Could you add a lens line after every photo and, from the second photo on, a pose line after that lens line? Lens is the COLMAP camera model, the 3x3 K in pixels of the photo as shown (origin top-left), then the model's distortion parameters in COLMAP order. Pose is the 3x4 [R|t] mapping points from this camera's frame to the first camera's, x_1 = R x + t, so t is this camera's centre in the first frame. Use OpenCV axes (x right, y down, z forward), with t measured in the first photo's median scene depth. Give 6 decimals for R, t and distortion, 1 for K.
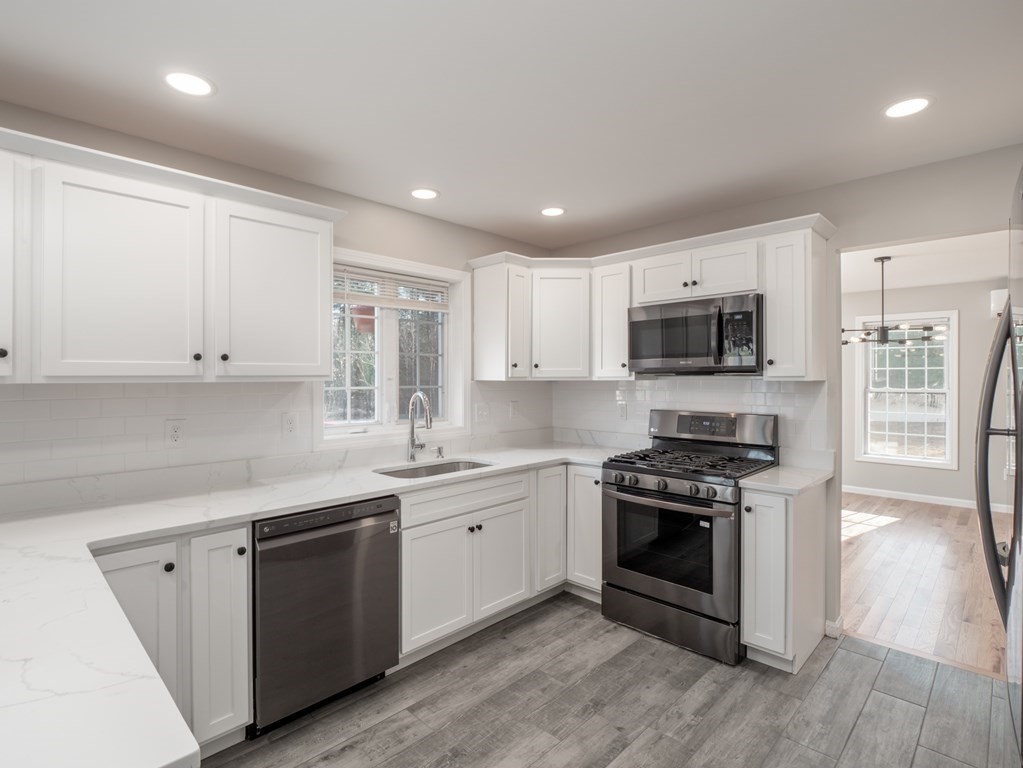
lens RADIAL K [[508.5, 0, 508.7], [0, 508.5, 378.1], [0, 0, 1]] dist [-0.006974, -0.002695]
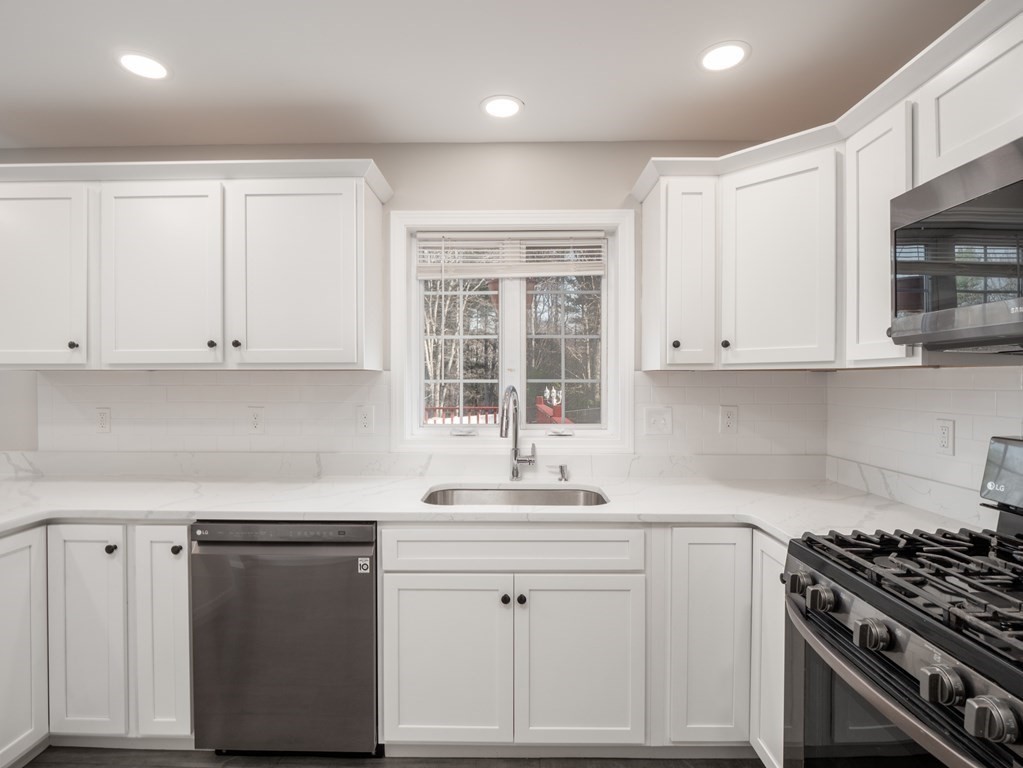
lens RADIAL K [[508.5, 0, 509.7], [0, 508.5, 383.4], [0, 0, 1]] dist [-0.006974, -0.002695]
pose [[0.693235, 0.006629, -0.720681, 0.341459], [-0.001244, 0.999967, 0.008001, 0.017896], [0.720711, -0.004650, 0.693220, 0.489626]]
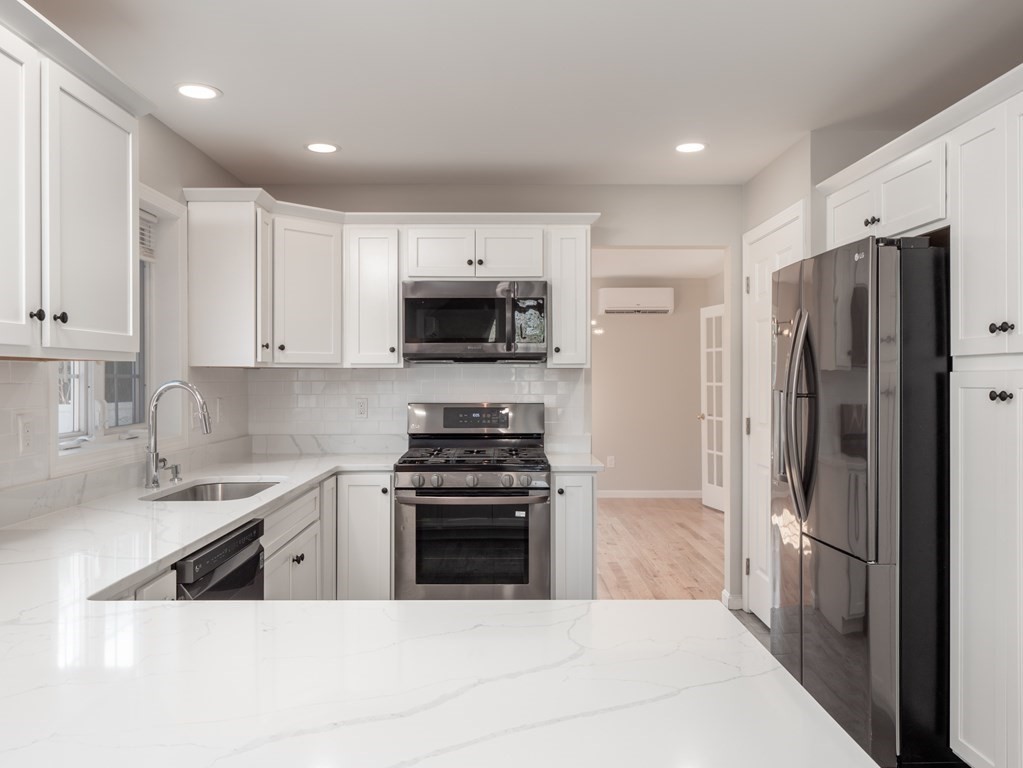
lens RADIAL K [[776.4, 0, 501.1], [0, 776.4, 381.0], [0, 0, 1]] dist [-0.002822, -0.004938]
pose [[0.714347, -0.002571, 0.699786, -0.581282], [-0.000521, 0.999991, 0.004206, 0.022310], [-0.699791, -0.003369, 0.714340, -0.033144]]
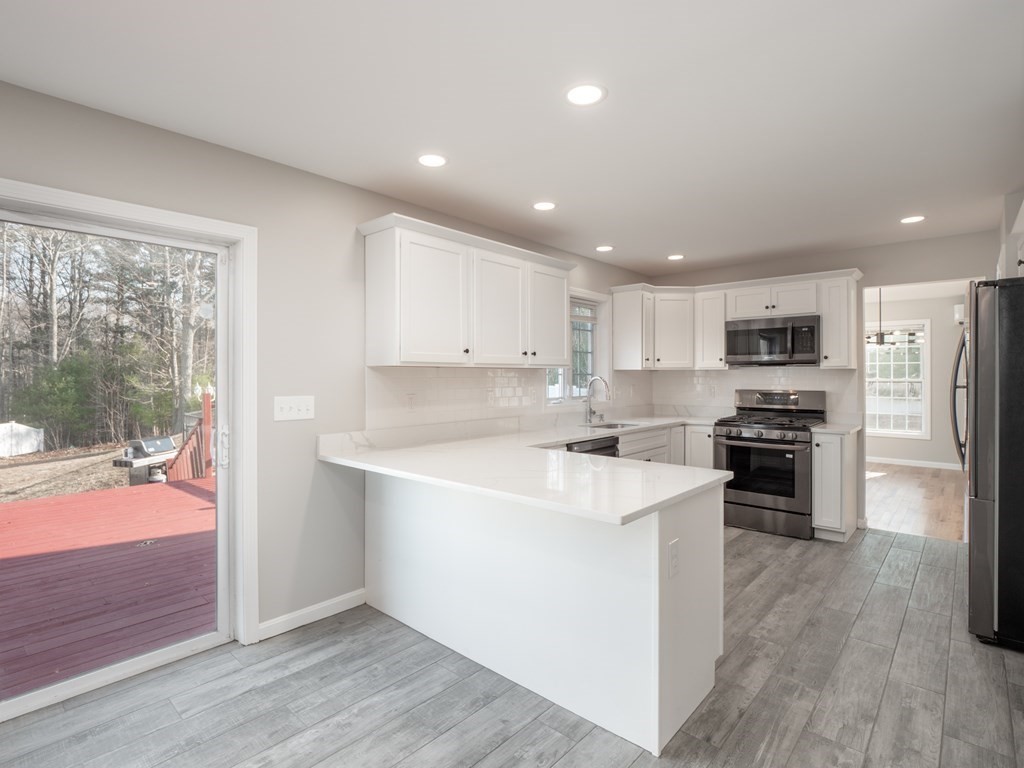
lens RADIAL K [[509.0, 0, 515.4], [0, 509.0, 372.2], [0, 0, 1]] dist [-0.006974, -0.002695]
pose [[0.998779, 0.000252, 0.049400, -0.492264], [0.000019, 0.999985, -0.005488, 0.022476], [-0.049401, 0.005482, 0.998764, -0.507368]]
